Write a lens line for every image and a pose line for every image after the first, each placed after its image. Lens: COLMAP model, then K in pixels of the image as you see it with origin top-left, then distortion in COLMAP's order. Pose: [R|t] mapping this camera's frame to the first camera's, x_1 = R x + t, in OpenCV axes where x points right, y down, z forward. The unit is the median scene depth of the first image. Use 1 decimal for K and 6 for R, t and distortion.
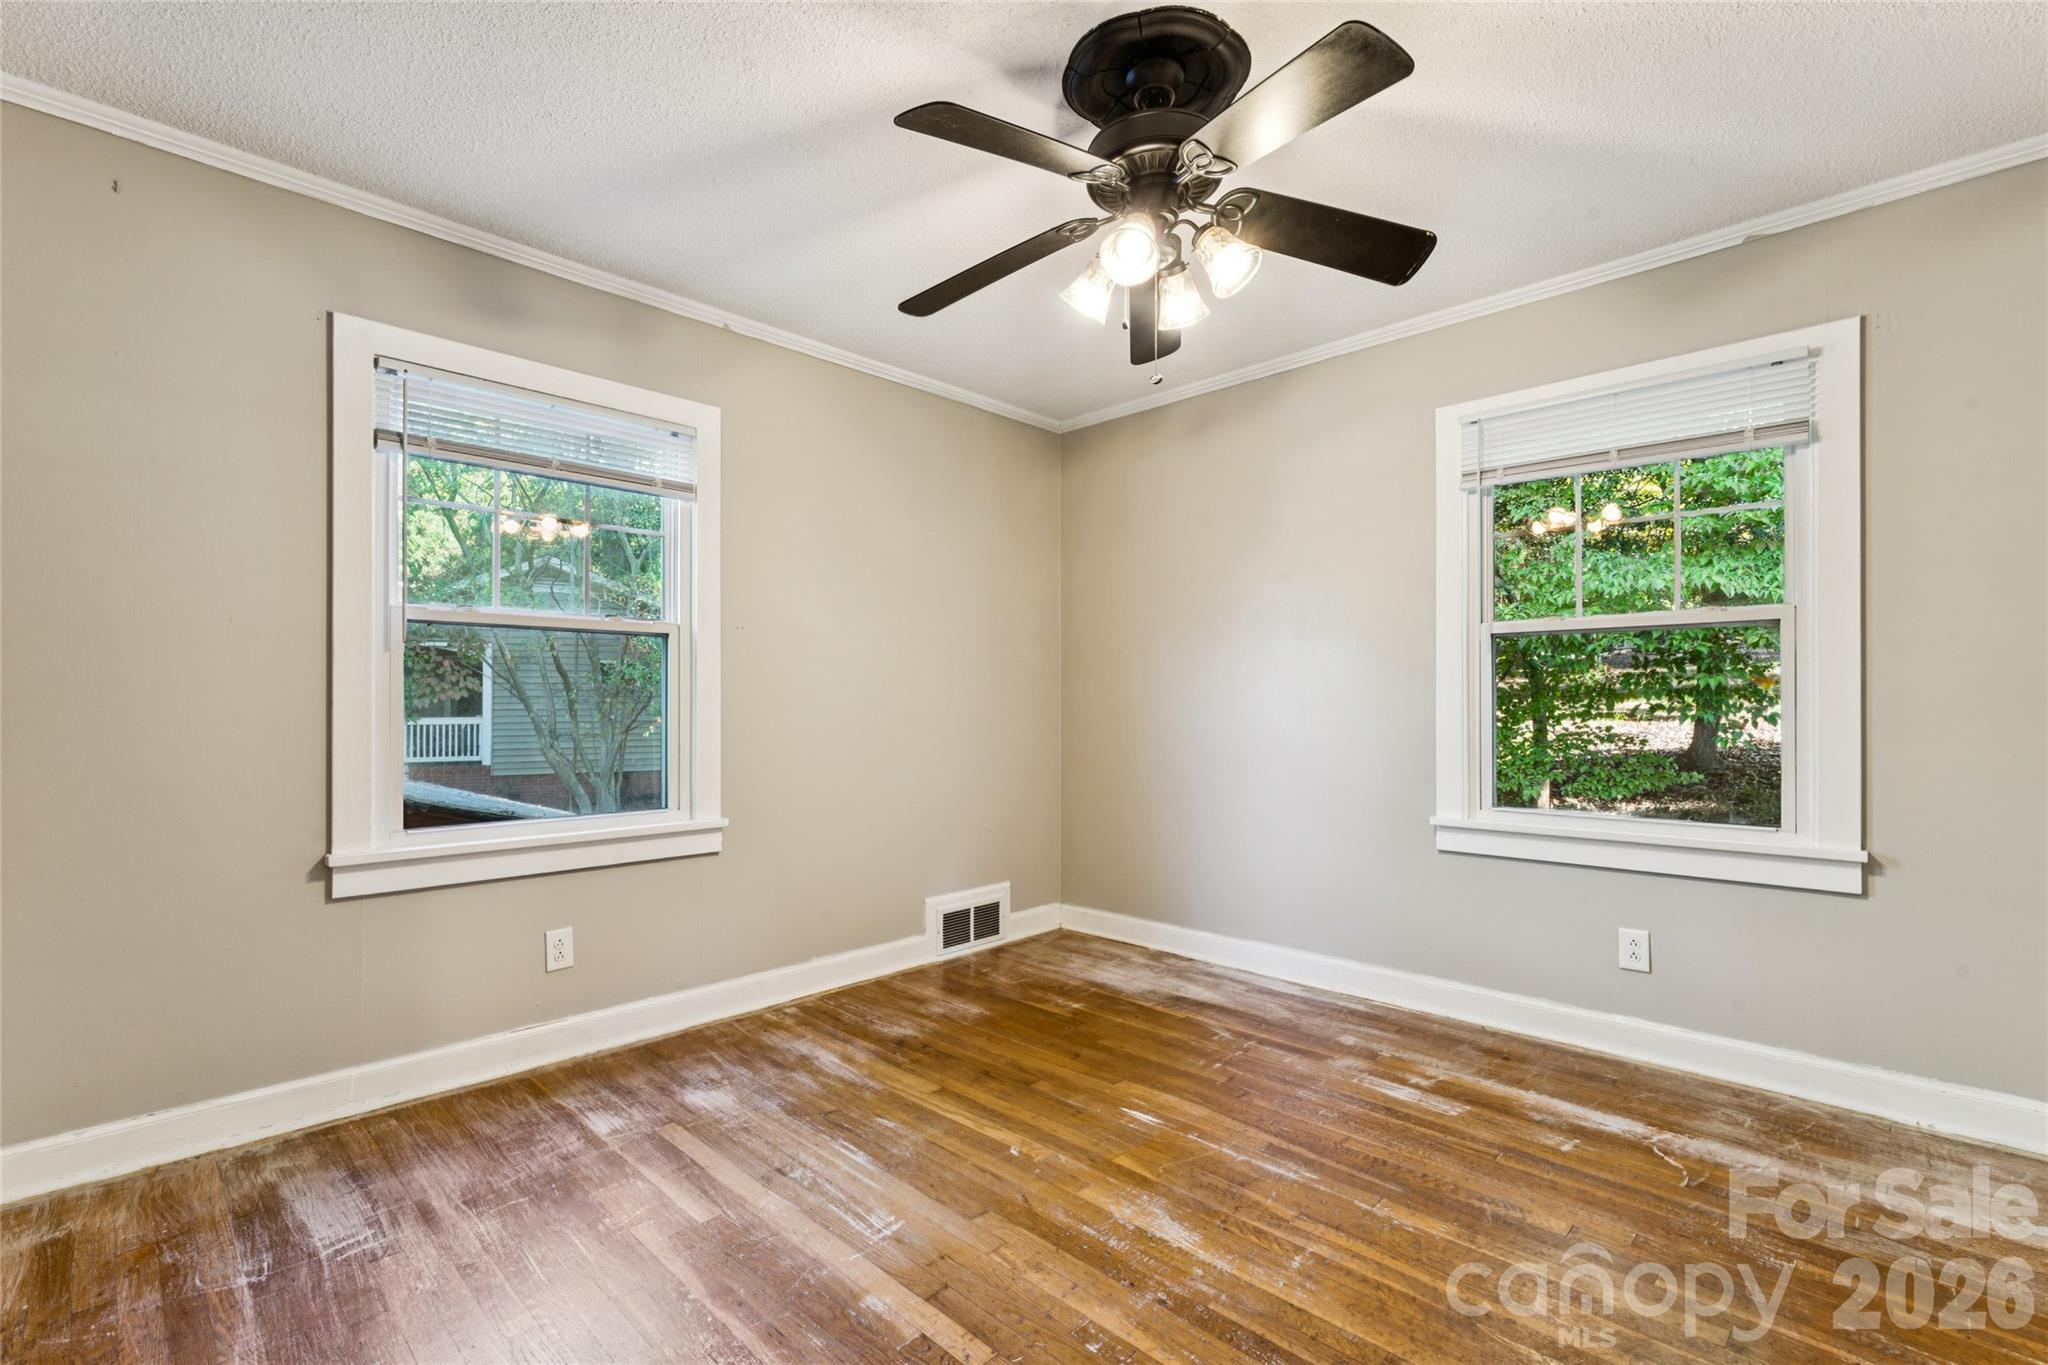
lens RADIAL K [[908.1, 0, 1015.3], [0, 908.1, 690.5], [0, 0, 1]] dist [-0.002606, 0.000620]
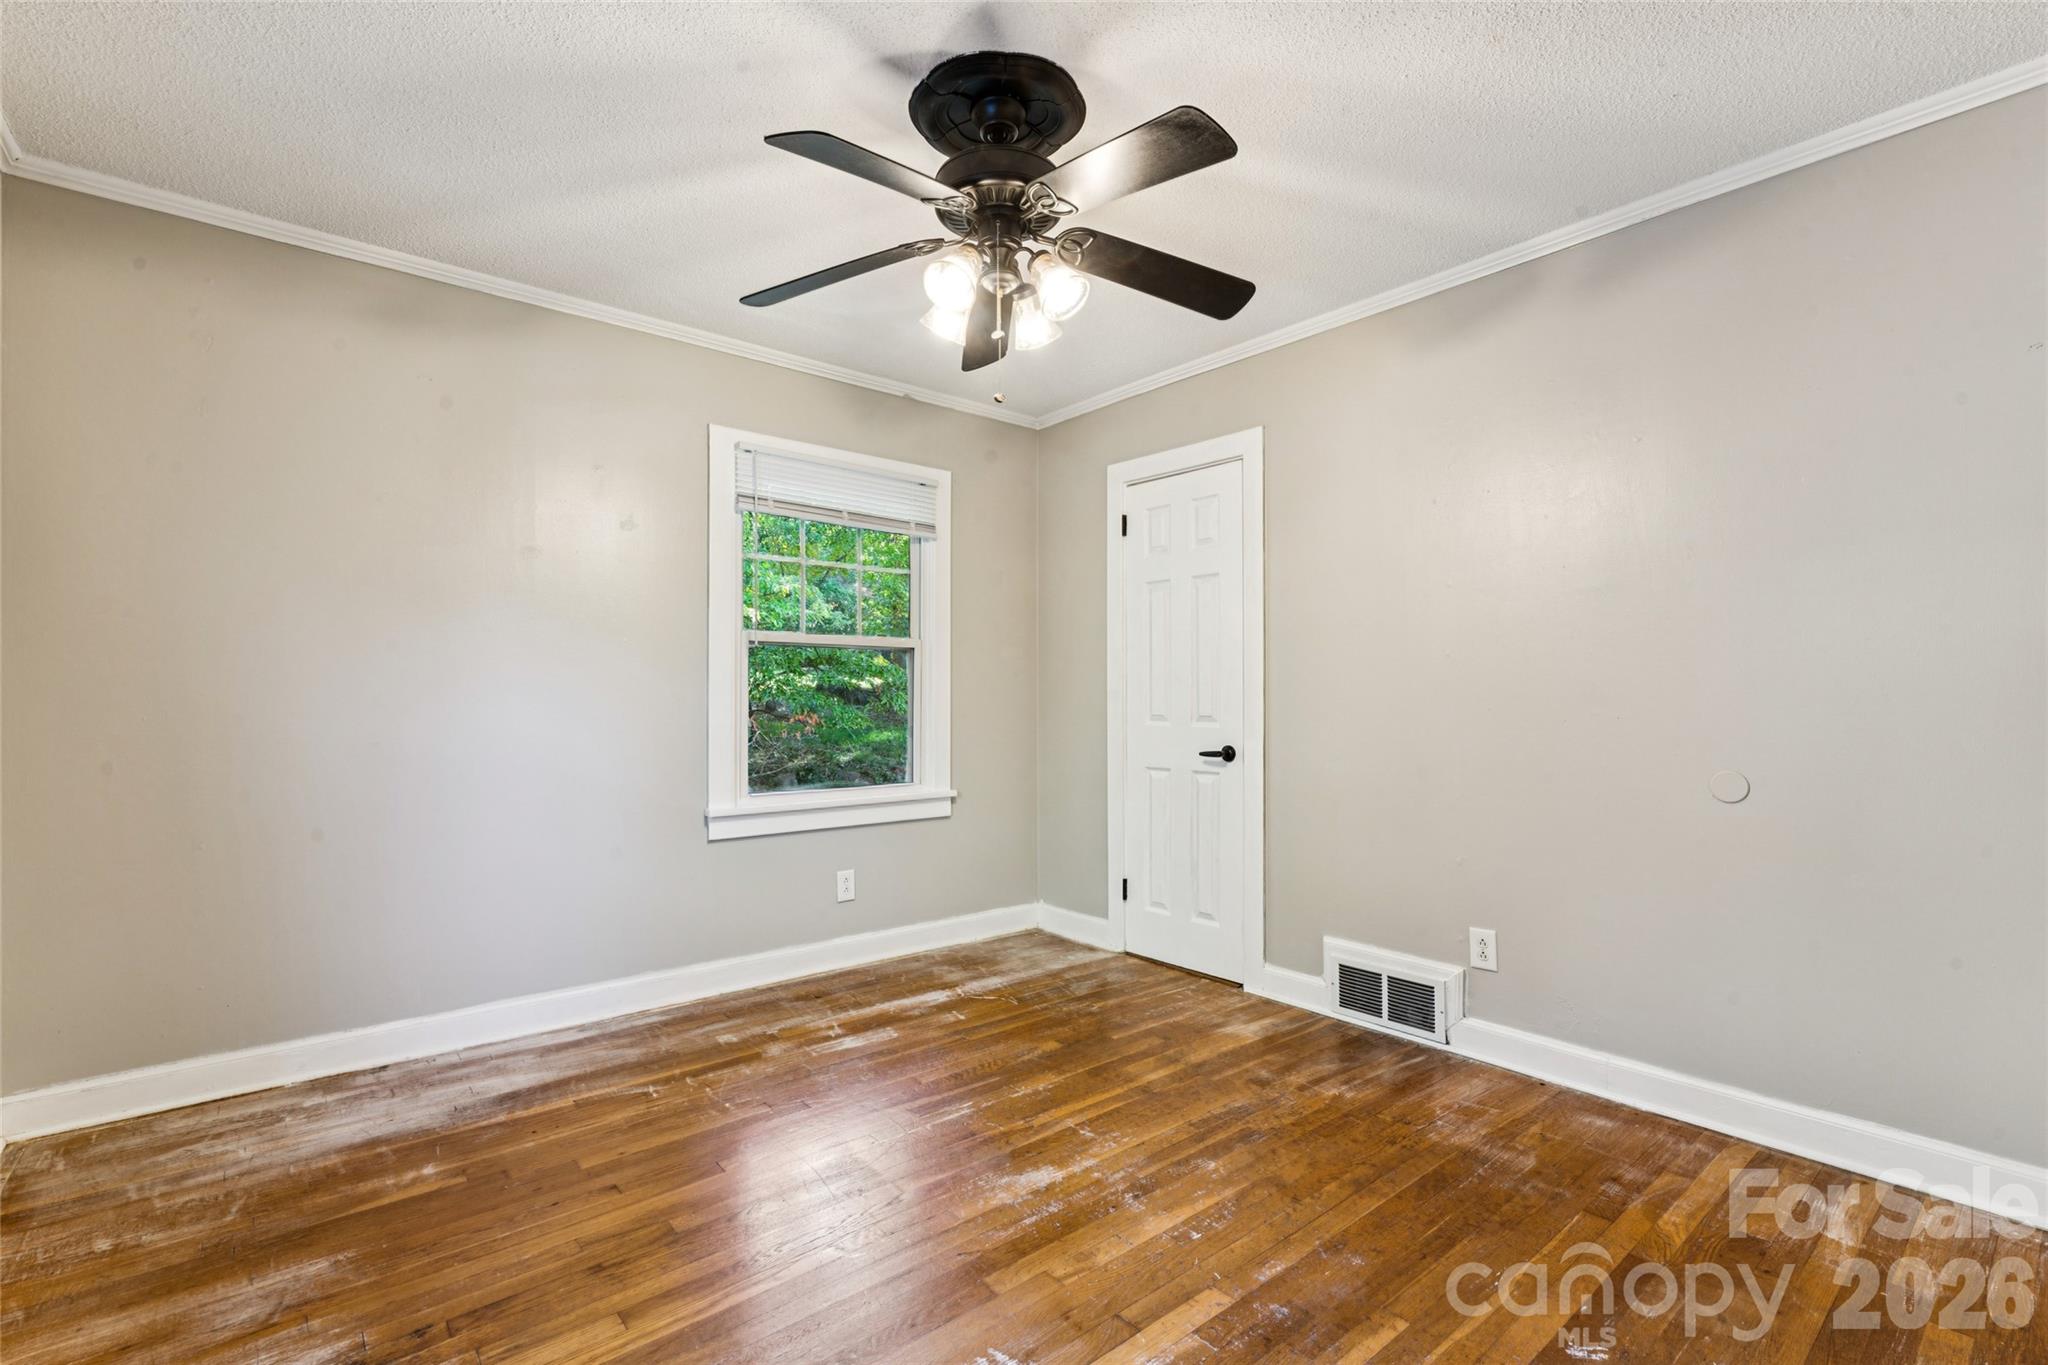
lens RADIAL K [[908.1, 0, 1015.3], [0, 908.1, 690.5], [0, 0, 1]] dist [-0.002606, 0.000620]
pose [[0.102081, 0.011949, 0.994704, -0.670816], [-0.015706, 0.999823, -0.010399, 0.006963], [-0.994652, -0.014561, 0.102251, 0.654443]]
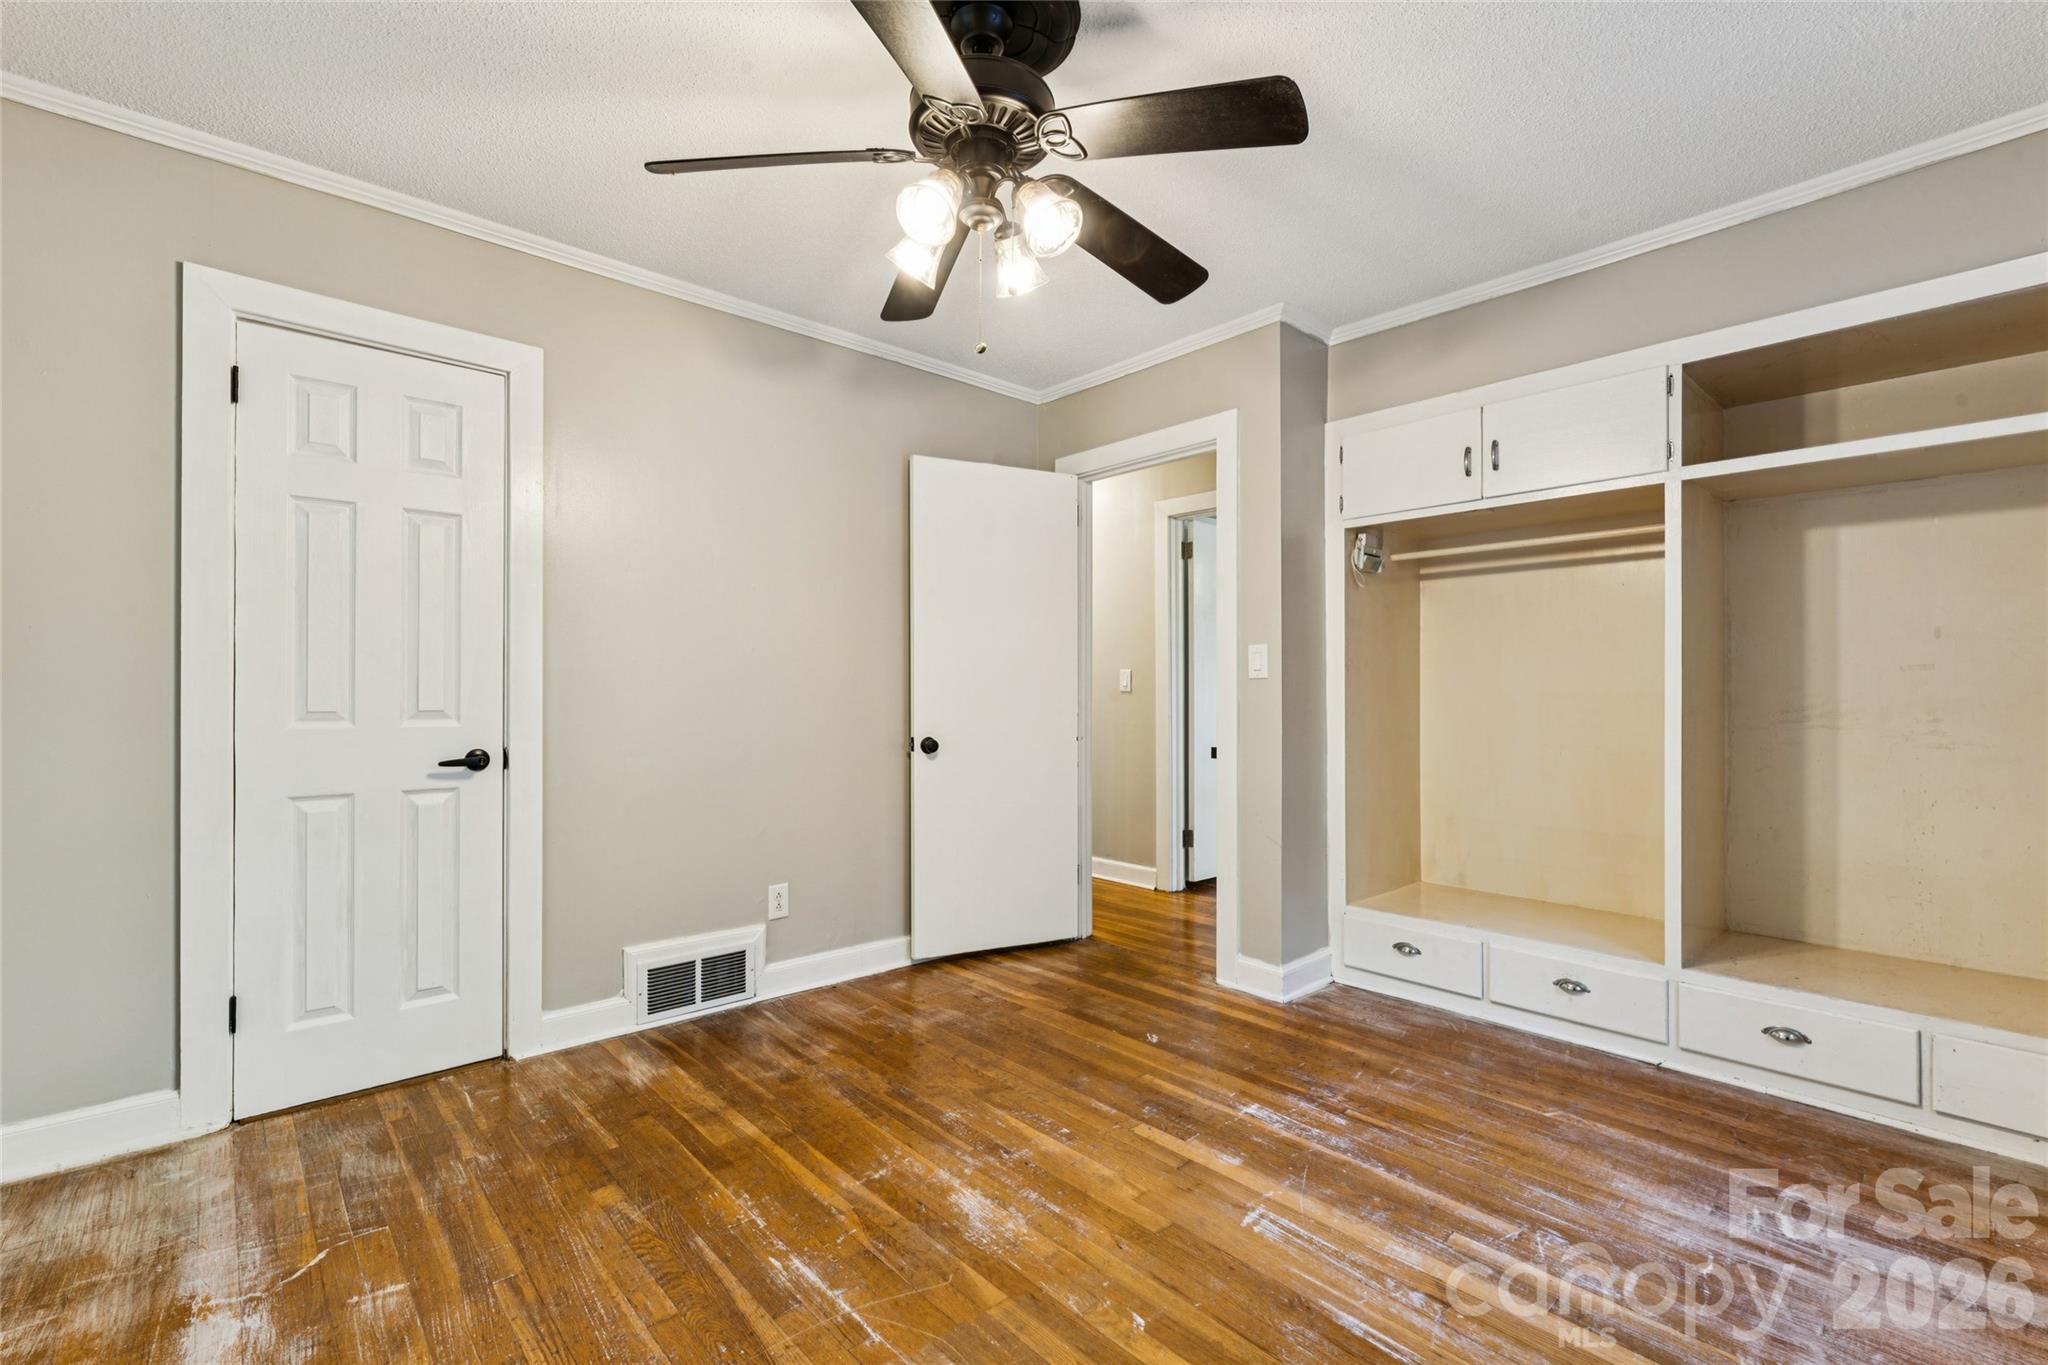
lens RADIAL K [[908.1, 0, 1015.3], [0, 908.1, 690.5], [0, 0, 1]] dist [-0.002606, 0.000620]
pose [[-0.998052, -0.000752, 0.062381, 0.043426], [-0.001799, 0.999858, -0.016734, 0.020134], [-0.062359, -0.016814, -0.997912, 1.445295]]
